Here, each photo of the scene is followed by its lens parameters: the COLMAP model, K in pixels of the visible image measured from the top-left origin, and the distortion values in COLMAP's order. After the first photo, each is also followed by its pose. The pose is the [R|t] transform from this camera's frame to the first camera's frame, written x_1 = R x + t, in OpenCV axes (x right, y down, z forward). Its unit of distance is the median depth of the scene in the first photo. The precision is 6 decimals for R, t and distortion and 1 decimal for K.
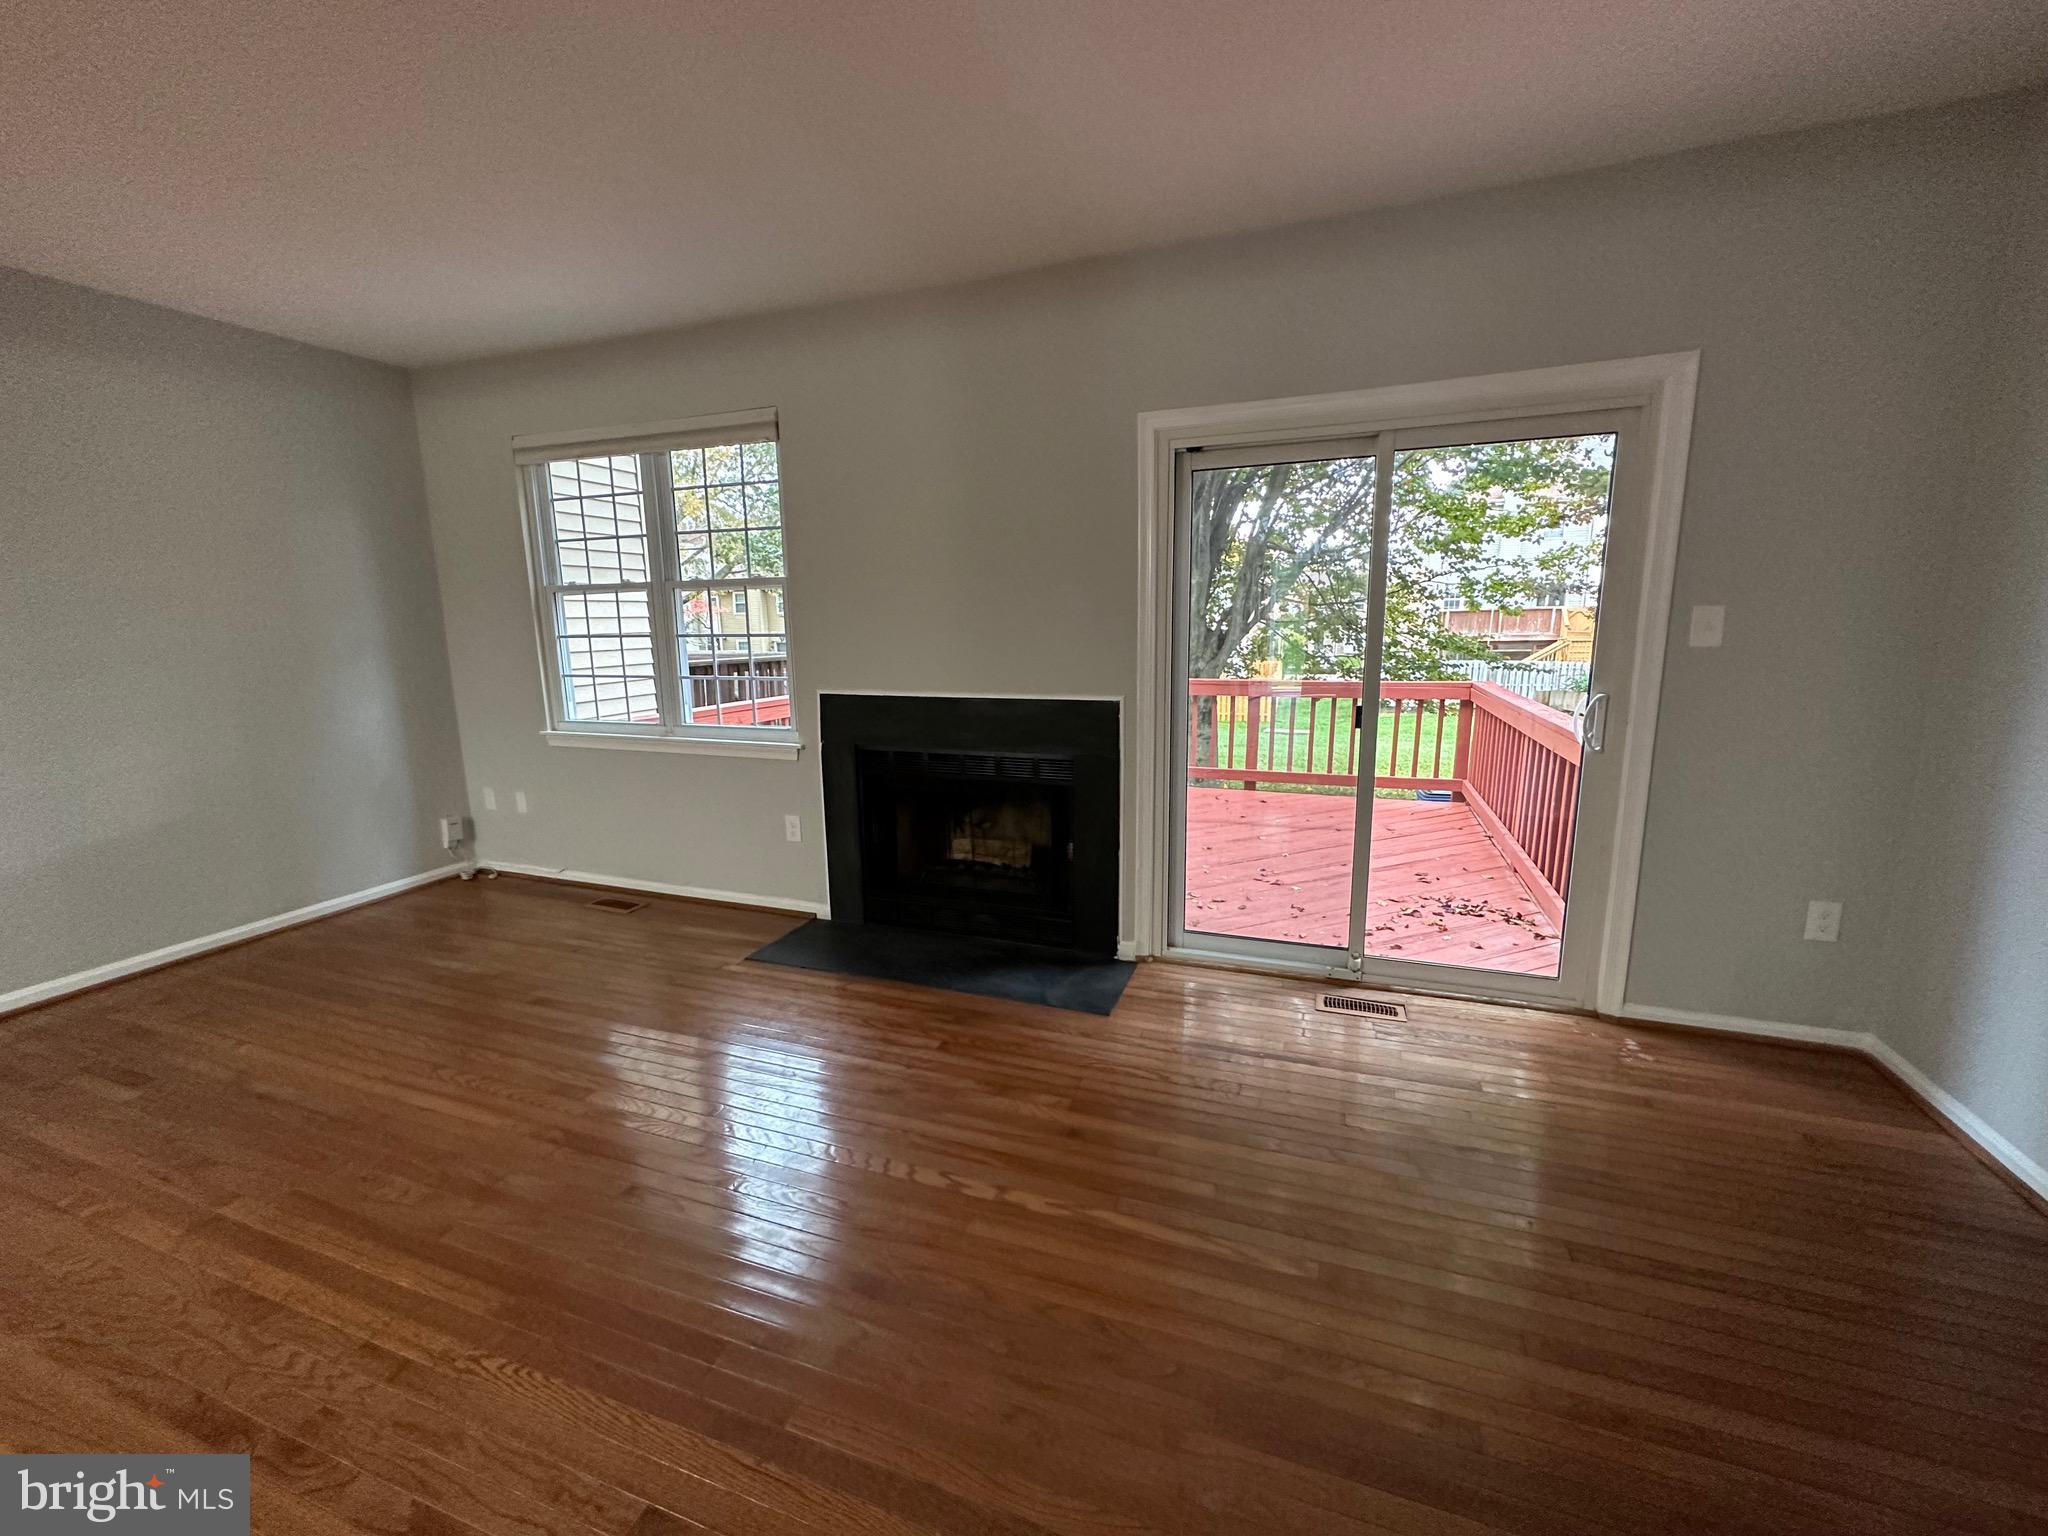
lens RADIAL K [[829.1, 0, 1026.5], [0, 829.1, 764.6], [0, 0, 1]] dist [0.000607, 0.000400]
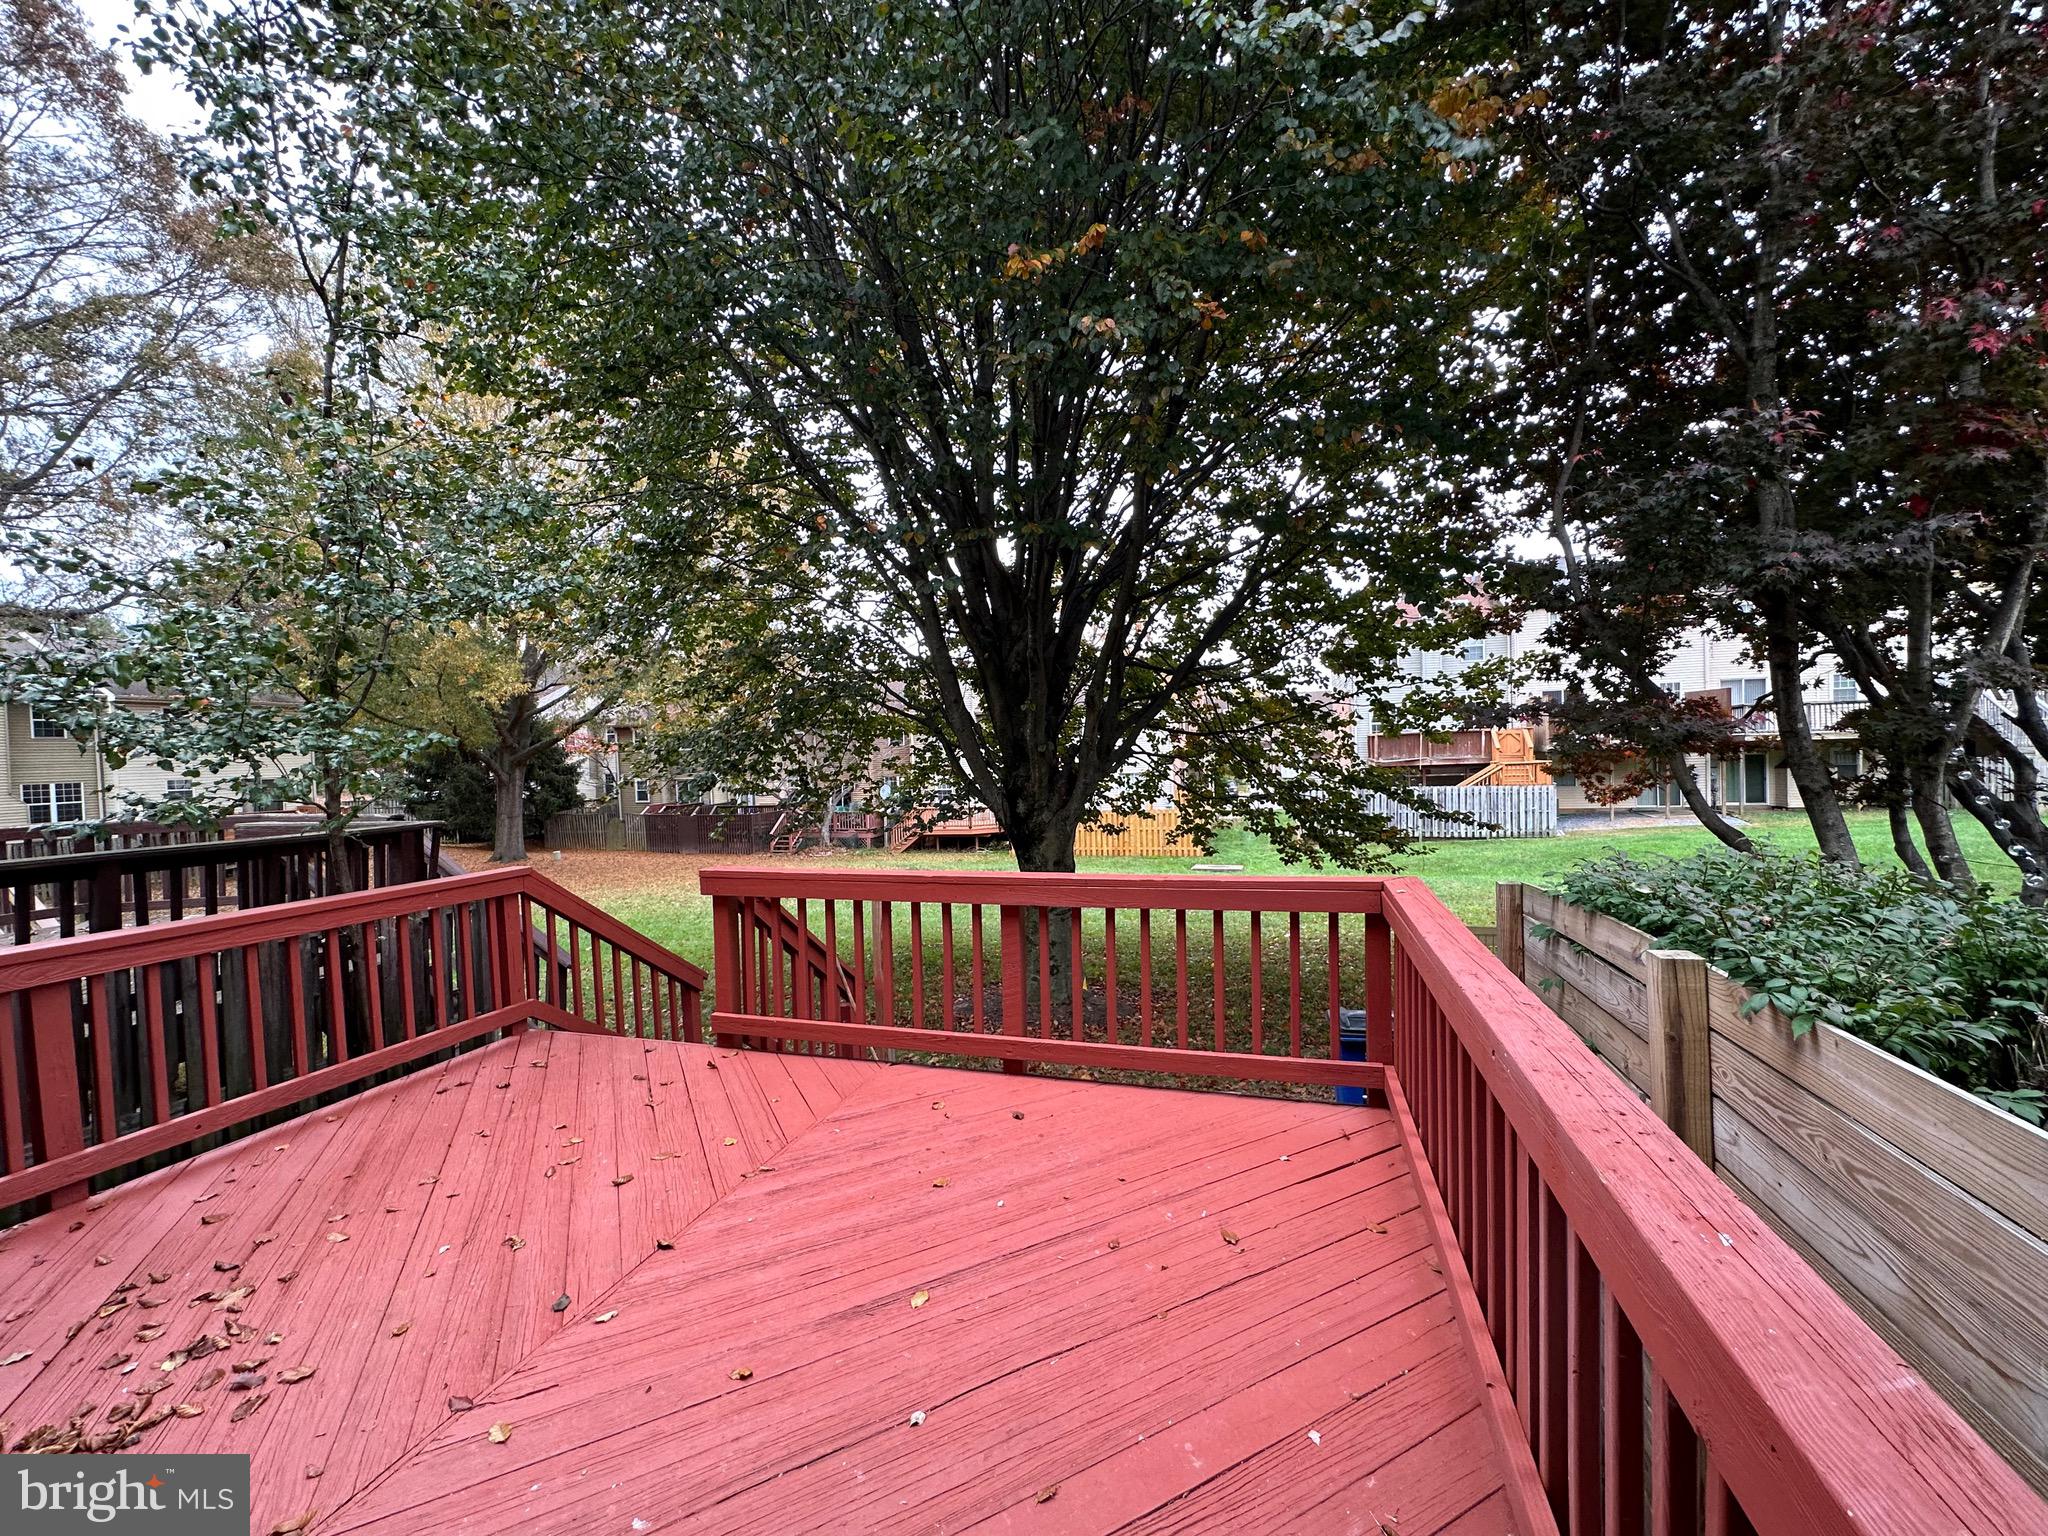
lens RADIAL K [[816.8, 0, 1019.7], [0, 816.8, 772.6], [0, 0, 1]] dist [-0.008066, 0.000483]
pose [[0.998597, -0.025141, 0.046613, 0.426262], [0.031506, 0.989469, -0.141271, -0.160248], [-0.042570, 0.142542, 0.988873, 0.727040]]
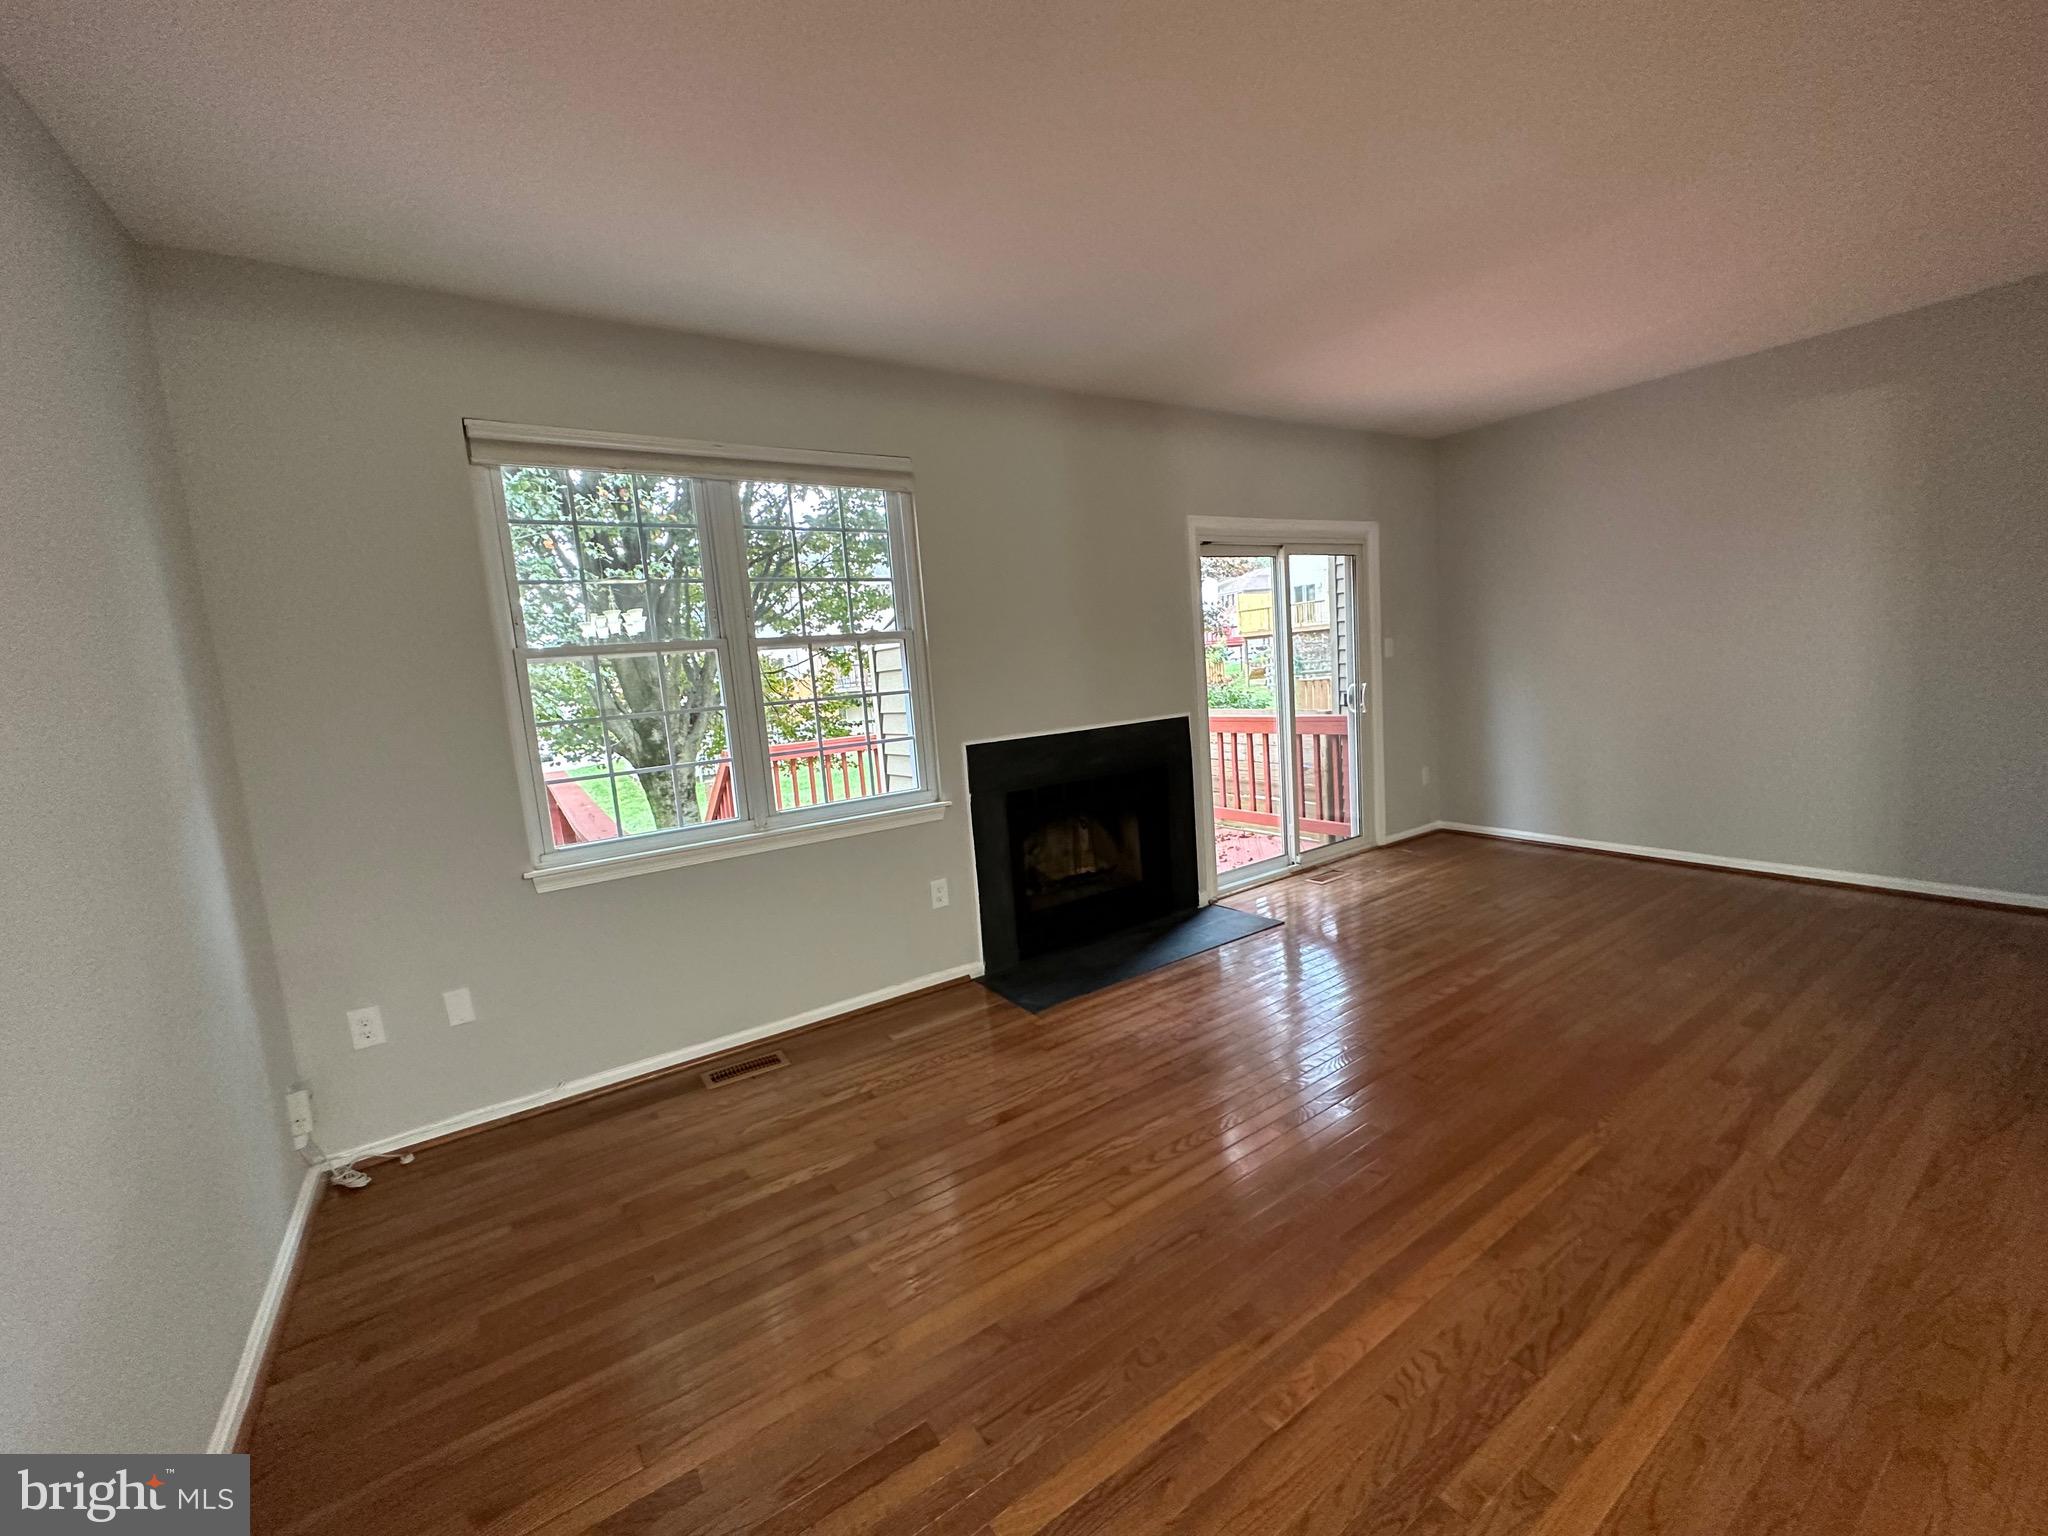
lens RADIAL K [[820.9, 0, 1034.5], [0, 820.9, 761.4], [0, 0, 1]] dist [0.000690, 0.000040]
pose [[0.577848, -0.125510, 0.806436, -0.930210], [0.206368, 0.978465, 0.004412, -0.050567], [-0.789623, 0.163873, 0.591305, 0.330579]]
